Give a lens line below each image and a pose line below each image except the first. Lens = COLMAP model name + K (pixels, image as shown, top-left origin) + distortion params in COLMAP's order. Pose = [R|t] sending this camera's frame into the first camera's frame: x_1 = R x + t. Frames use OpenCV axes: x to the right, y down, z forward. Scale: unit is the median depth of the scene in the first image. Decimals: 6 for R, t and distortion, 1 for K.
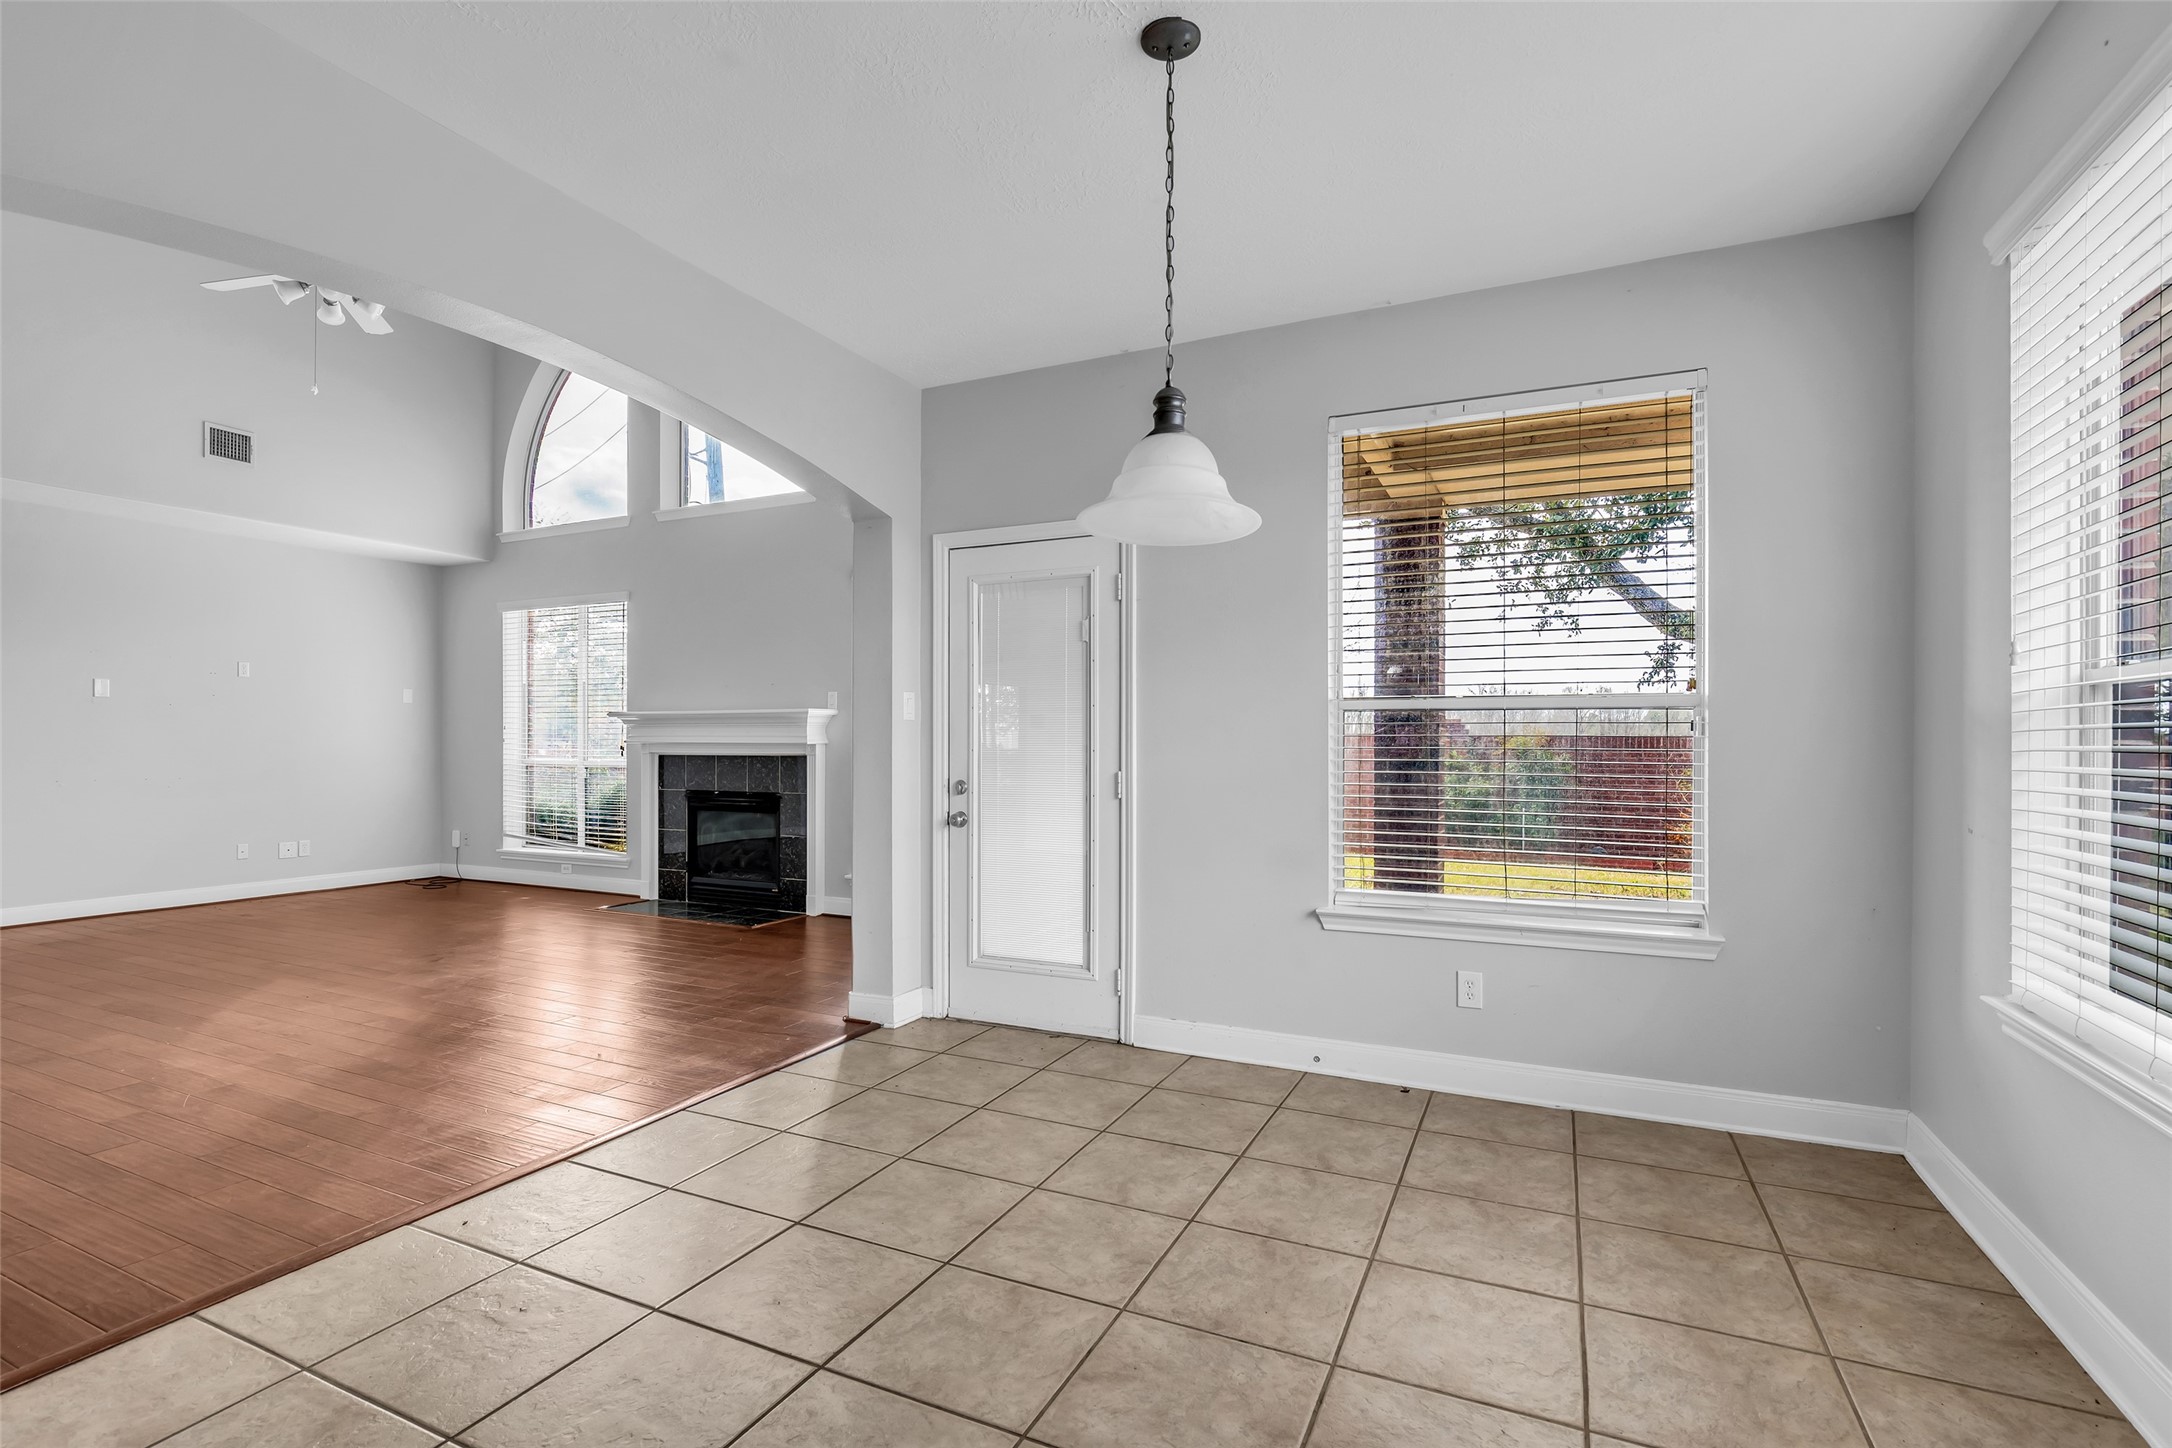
lens RADIAL K [[996.0, 0, 1085.1], [0, 996.0, 744.8], [0, 0, 1]] dist [-0.017835, 0.005182]
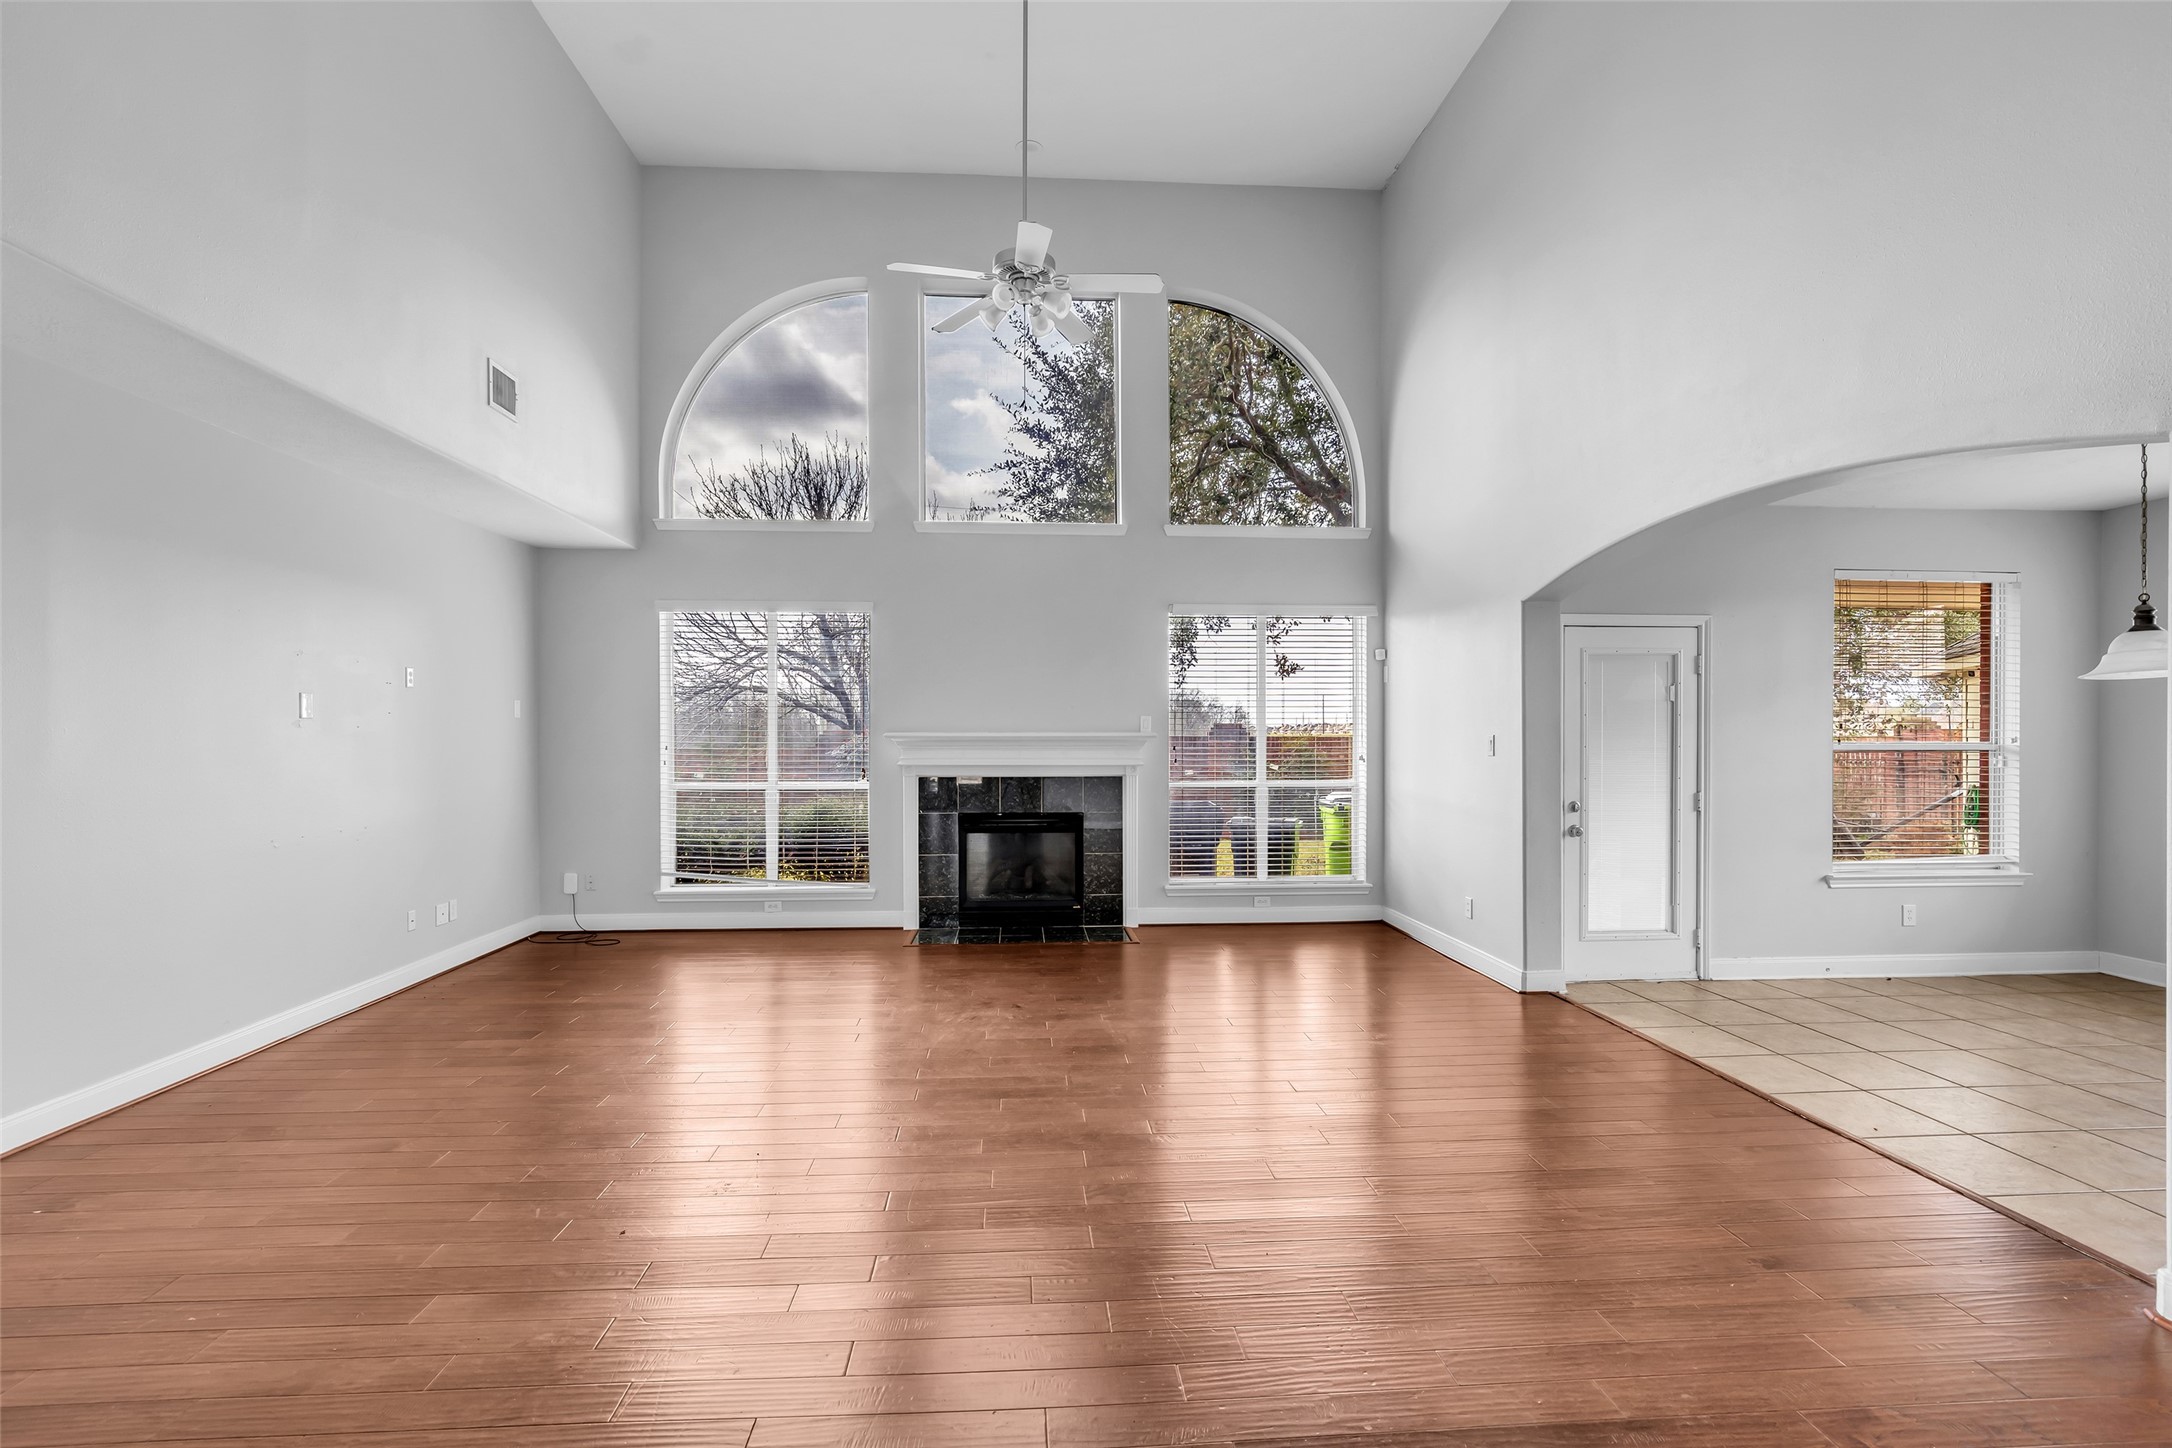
lens RADIAL K [[996.0, 0, 1074.5], [0, 996.0, 743.7], [0, 0, 1]] dist [-0.017835, 0.005182]
pose [[0.875090, -0.008411, 0.483888, -1.337548], [0.002661, 0.999917, 0.012570, -0.059527], [-0.483954, -0.009712, 0.875040, 0.165029]]
